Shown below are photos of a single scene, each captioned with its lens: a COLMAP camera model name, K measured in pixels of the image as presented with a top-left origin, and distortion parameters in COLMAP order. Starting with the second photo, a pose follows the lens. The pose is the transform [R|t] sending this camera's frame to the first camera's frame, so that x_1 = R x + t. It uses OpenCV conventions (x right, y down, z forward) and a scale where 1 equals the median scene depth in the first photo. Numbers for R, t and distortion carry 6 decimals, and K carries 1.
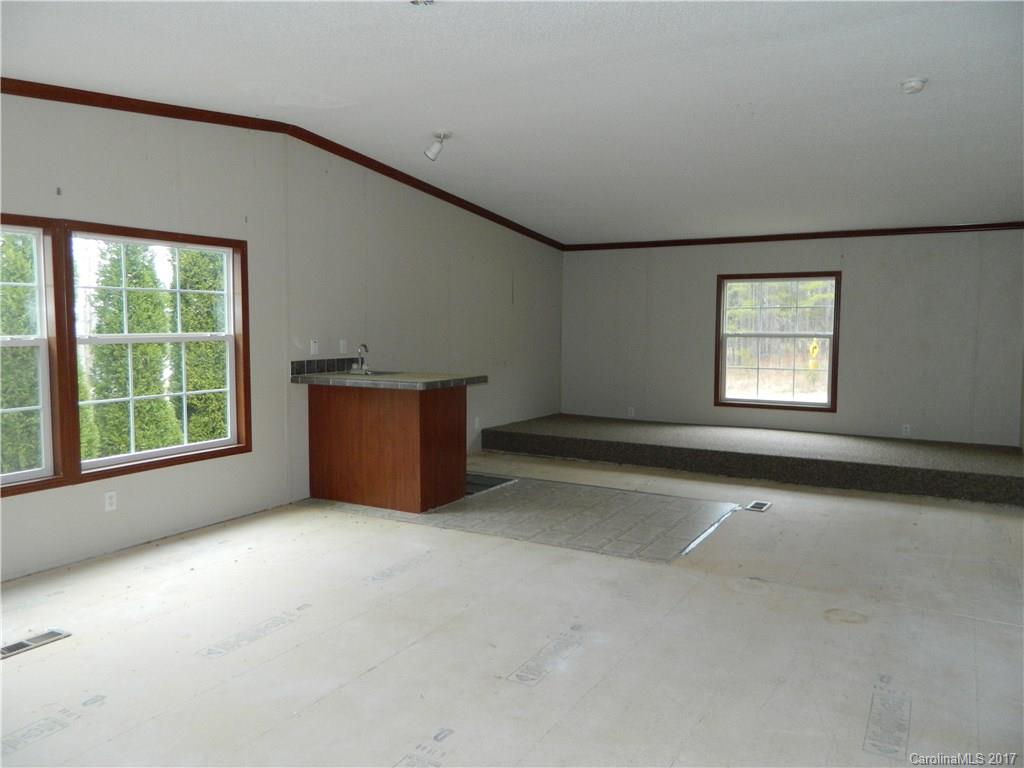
lens RADIAL K [[770.4, 0, 512.3], [0, 770.4, 383.4], [0, 0, 1]] dist [0.023136, -0.009652]
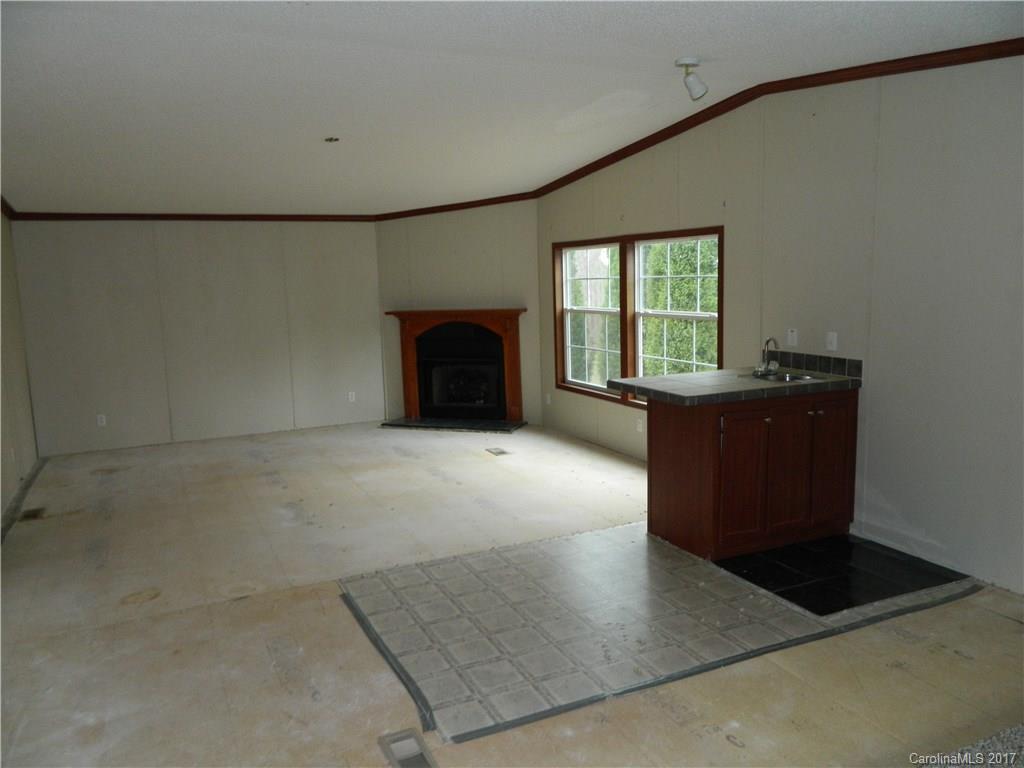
lens RADIAL K [[770.4, 0, 512.5], [0, 770.4, 384.0], [0, 0, 1]] dist [0.023136, -0.009652]
pose [[-0.560860, 0.132867, -0.817180, 0.763029], [-0.041192, 0.981338, 0.187829, -0.179378], [0.826885, 0.139007, -0.544920, 1.529187]]
